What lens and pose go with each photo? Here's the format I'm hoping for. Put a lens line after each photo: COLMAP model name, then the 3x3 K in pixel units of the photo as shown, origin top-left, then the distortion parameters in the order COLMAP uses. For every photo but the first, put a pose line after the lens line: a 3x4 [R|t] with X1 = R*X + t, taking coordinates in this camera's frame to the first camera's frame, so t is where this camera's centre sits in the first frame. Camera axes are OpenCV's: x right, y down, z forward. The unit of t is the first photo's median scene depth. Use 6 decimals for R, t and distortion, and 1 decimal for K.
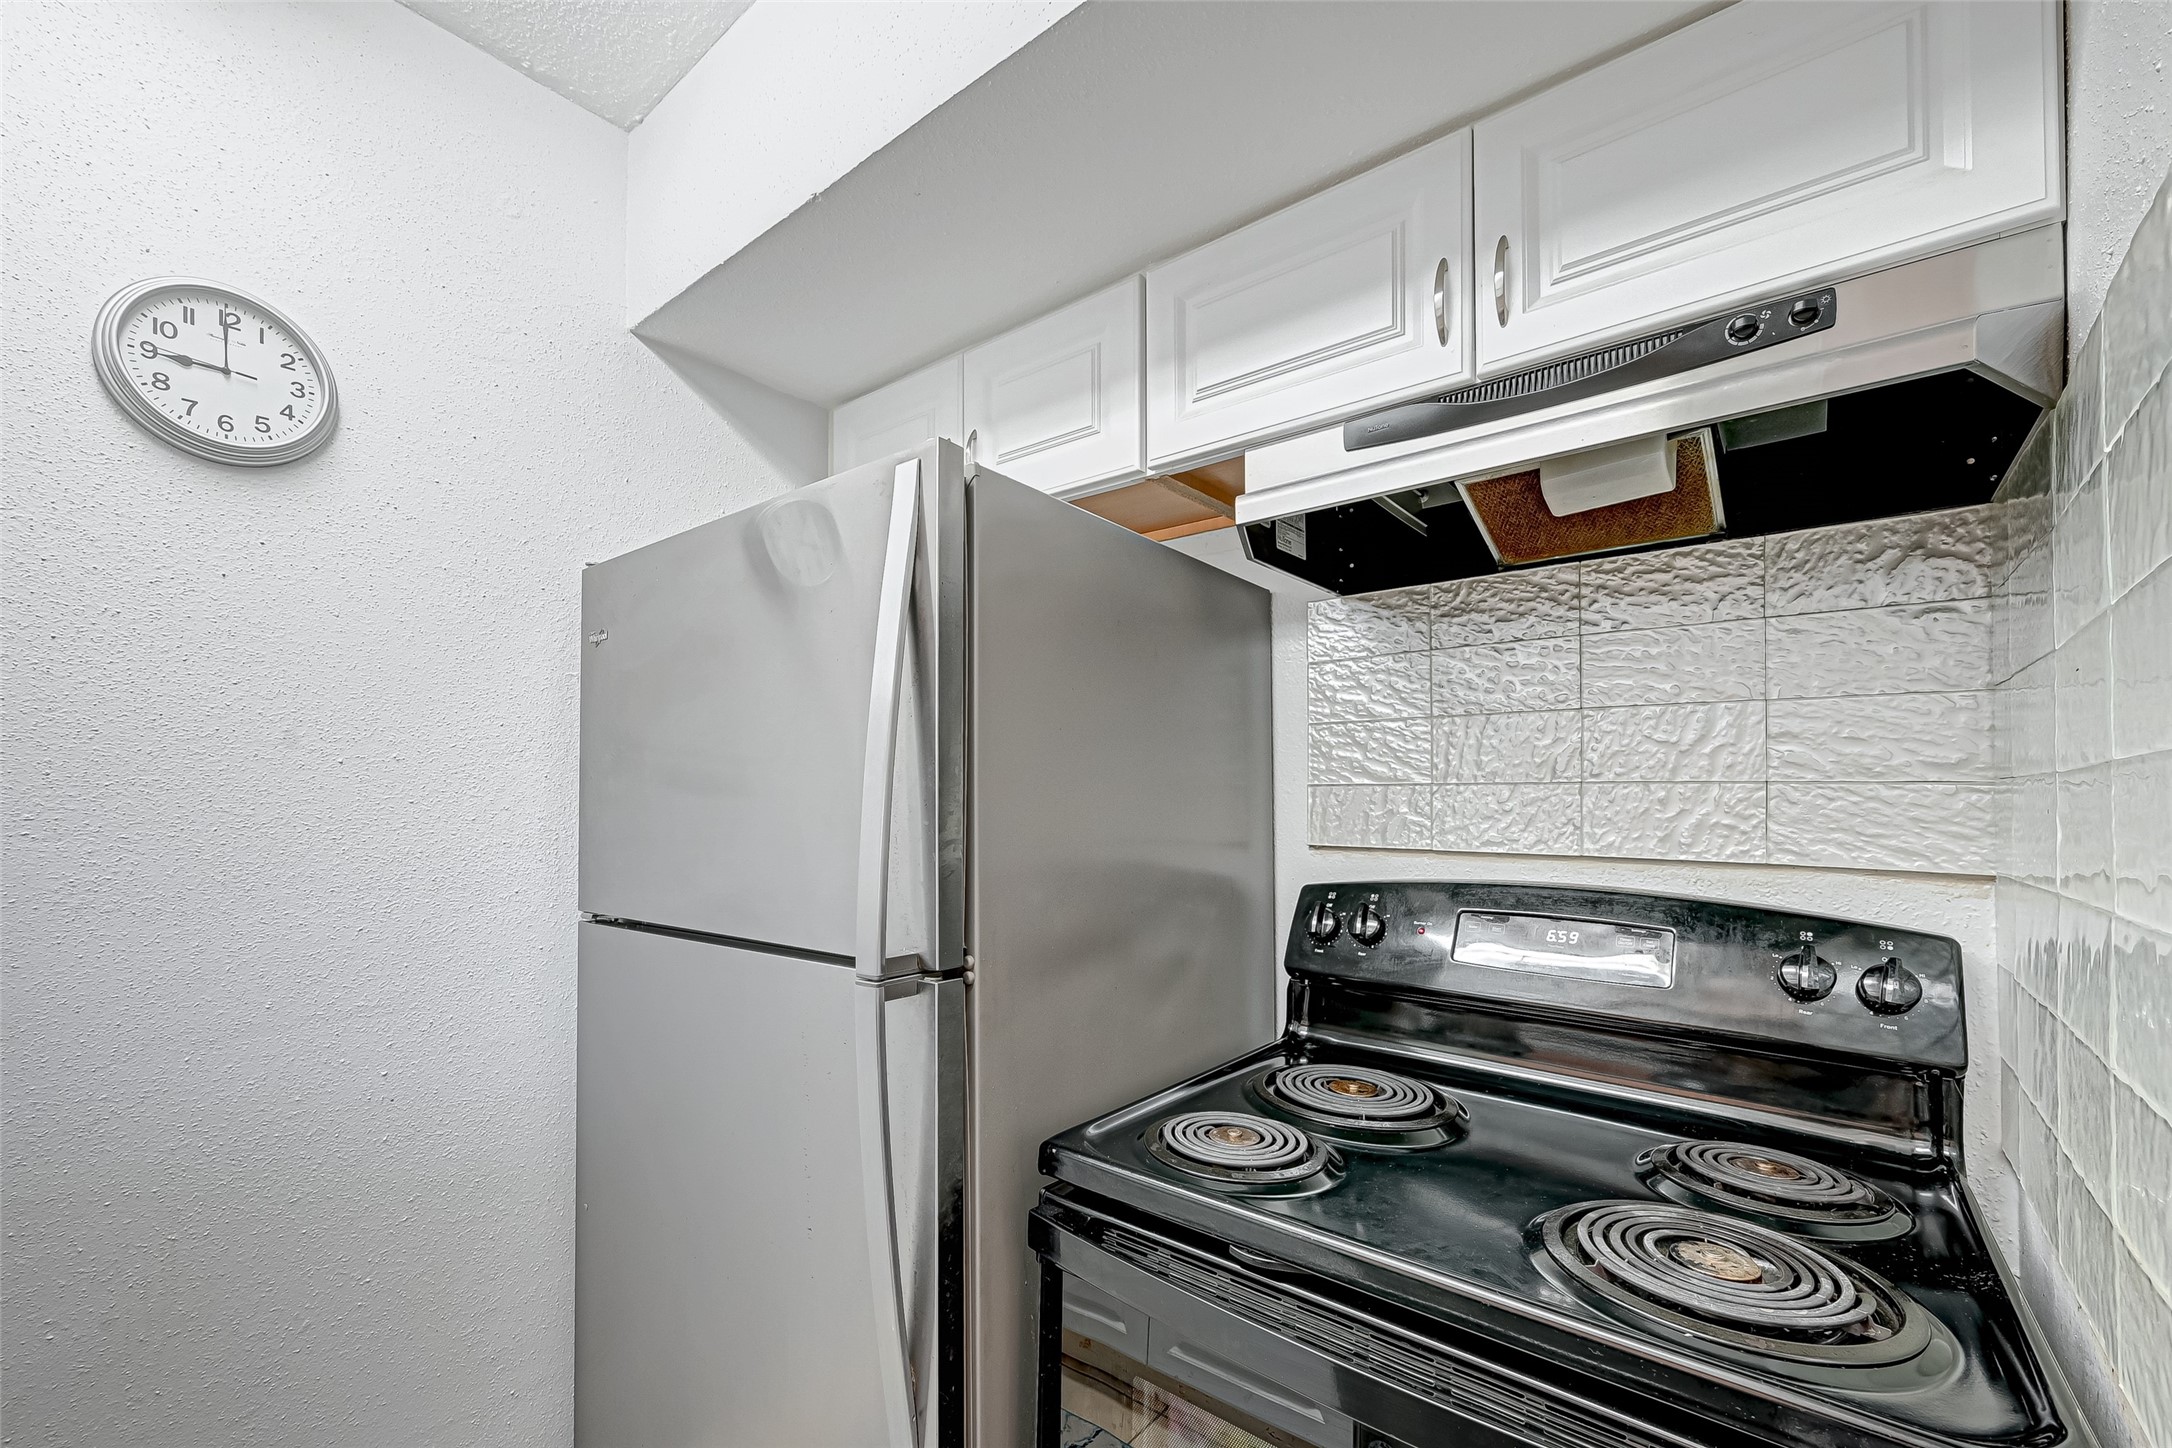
lens RADIAL K [[883.2, 0, 1084.7], [0, 883.2, 779.1], [0, 0, 1]] dist [0.000103, 0.000105]
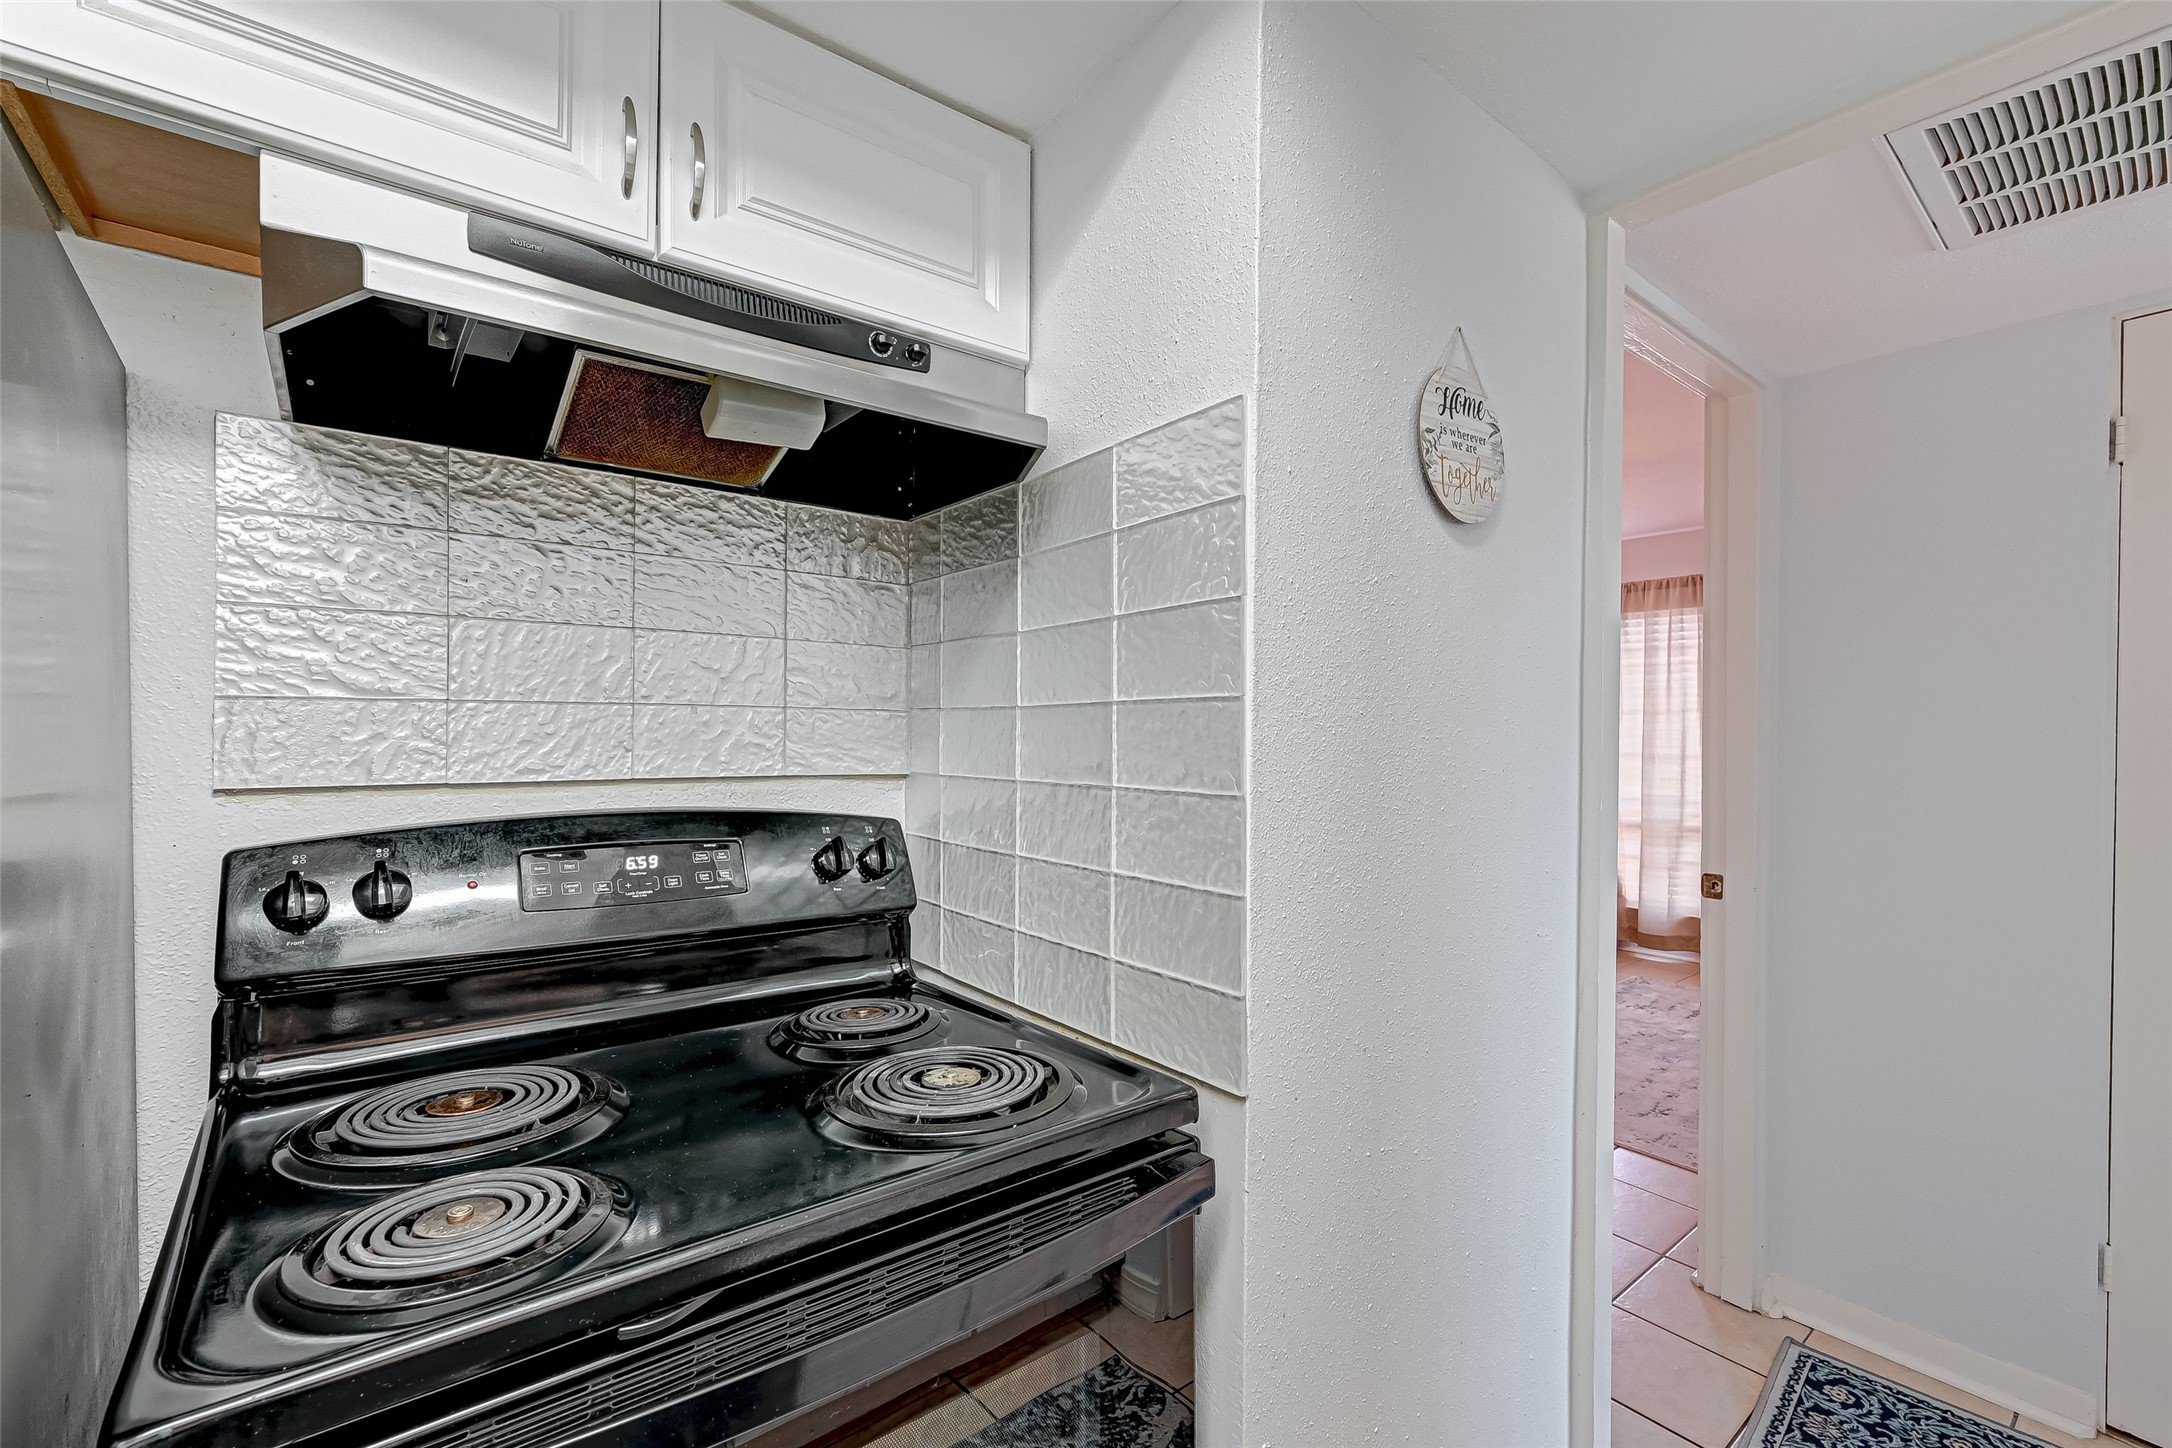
lens RADIAL K [[895.3, 0, 1086.0], [0, 895.3, 724.0], [0, 0, 1]] dist [-0.000505, -0.000060]
pose [[0.235439, 0.003223, 0.971884, -0.287100], [-0.026589, 0.999642, 0.003126, 0.010055], [-0.971525, -0.026577, 0.235441, 0.284917]]
